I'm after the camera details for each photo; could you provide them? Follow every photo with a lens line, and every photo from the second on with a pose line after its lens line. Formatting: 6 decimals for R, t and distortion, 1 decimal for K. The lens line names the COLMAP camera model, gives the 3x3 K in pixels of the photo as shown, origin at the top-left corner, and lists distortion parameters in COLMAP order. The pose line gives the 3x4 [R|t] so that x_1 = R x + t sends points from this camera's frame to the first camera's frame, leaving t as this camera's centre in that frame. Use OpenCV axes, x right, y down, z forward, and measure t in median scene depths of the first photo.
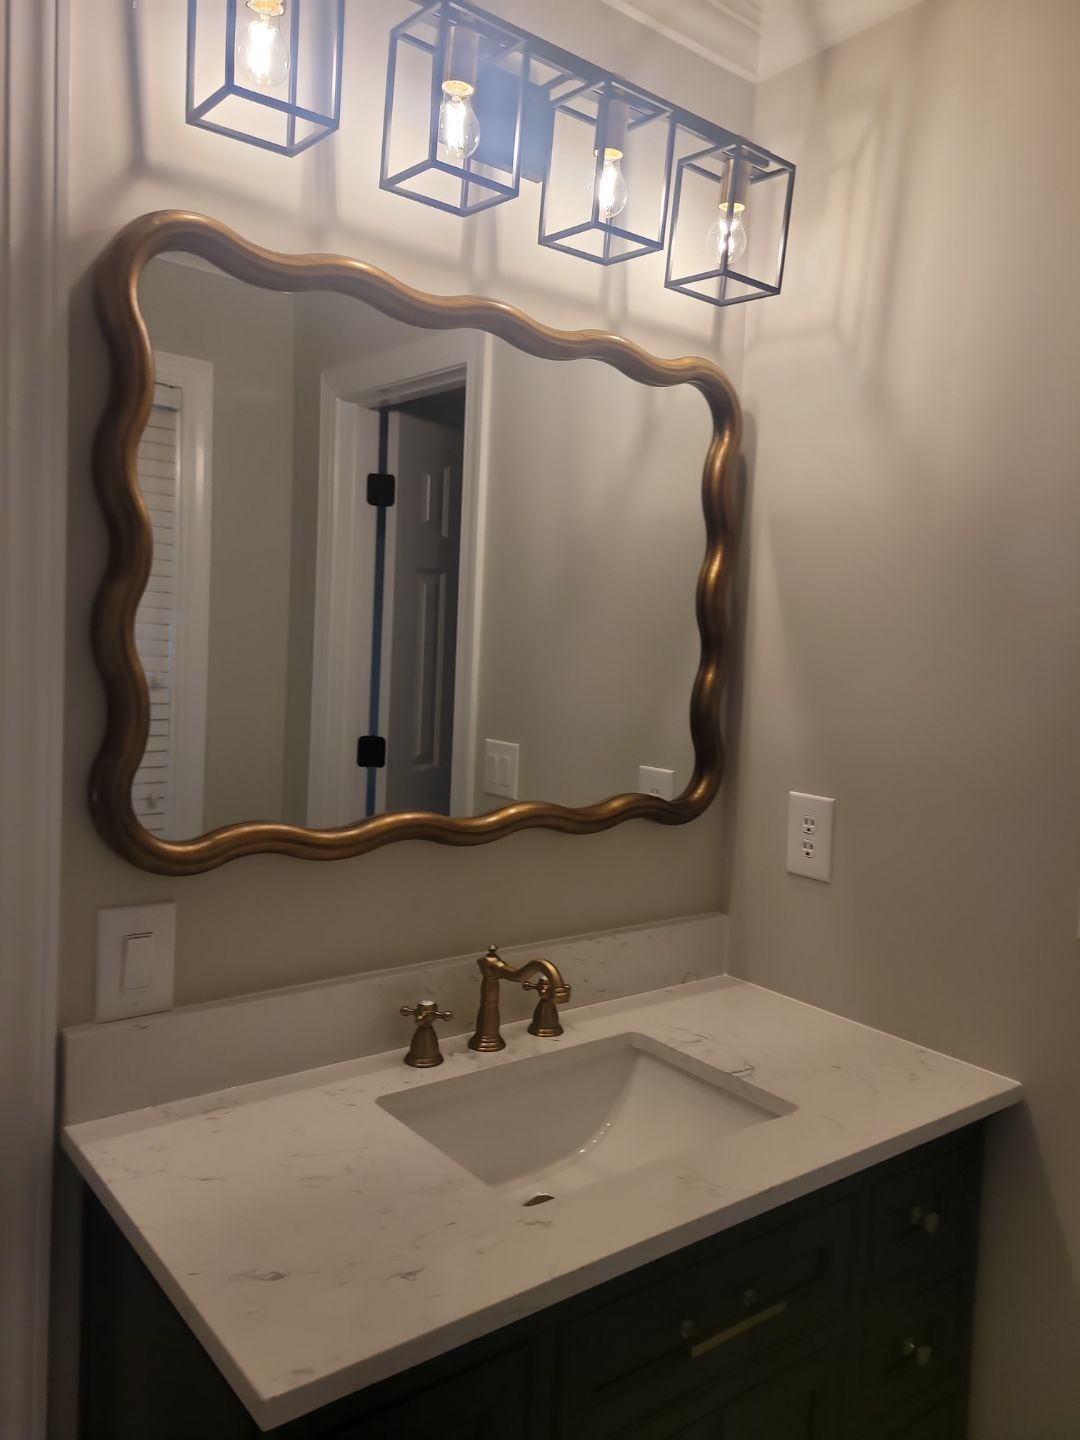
lens RADIAL K [[1100.8, 0, 540.7], [0, 1100.8, 704.3], [0, 0, 1]] dist [0.105011, -0.128875]
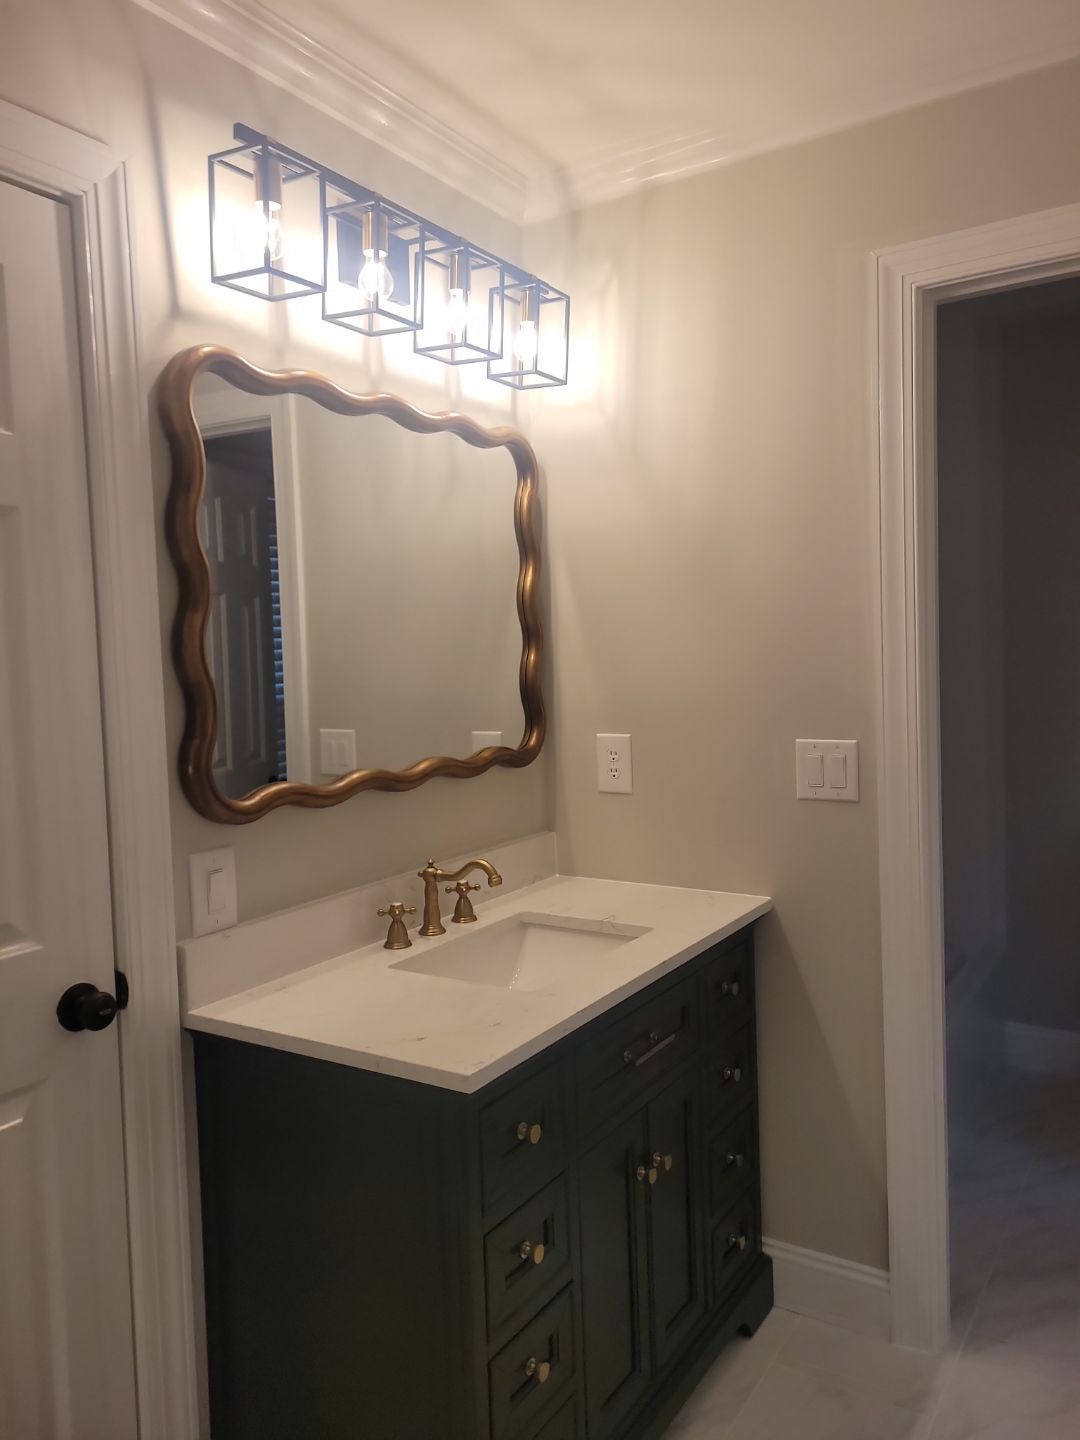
lens RADIAL K [[1060.3, 0, 547.3], [0, 1060.3, 711.9], [0, 0, 1]] dist [0.072382, -0.095400]
pose [[0.943107, -0.096942, 0.318043, -0.280989], [0.095697, 0.995218, 0.019575, 0.019978], [-0.318420, 0.011975, 0.947874, -0.277384]]
